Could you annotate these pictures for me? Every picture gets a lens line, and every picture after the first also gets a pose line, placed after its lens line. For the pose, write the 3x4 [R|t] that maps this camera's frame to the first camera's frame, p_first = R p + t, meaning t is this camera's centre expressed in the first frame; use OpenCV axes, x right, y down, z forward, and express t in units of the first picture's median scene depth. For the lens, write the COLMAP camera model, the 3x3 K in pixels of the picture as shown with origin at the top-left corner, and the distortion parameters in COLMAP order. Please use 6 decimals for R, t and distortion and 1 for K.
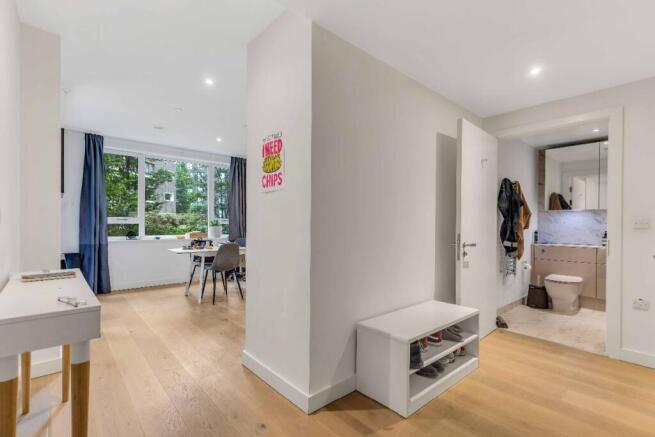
lens RADIAL K [[295.3, 0, 326.3], [0, 295.3, 231.2], [0, 0, 1]] dist [0.003133, 0.001953]
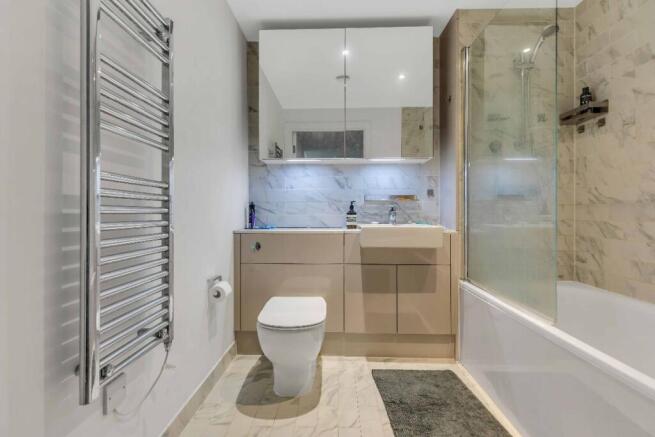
lens RADIAL K [[295.3, 0, 328.4], [0, 295.3, 214.1], [0, 0, 1]] dist [0.003133, 0.001953]
pose [[0.689249, -0.019410, 0.724265, 0.489048], [0.027253, 0.999628, 0.000854, 0.020367], [-0.724012, 0.019150, 0.689522, 0.617448]]
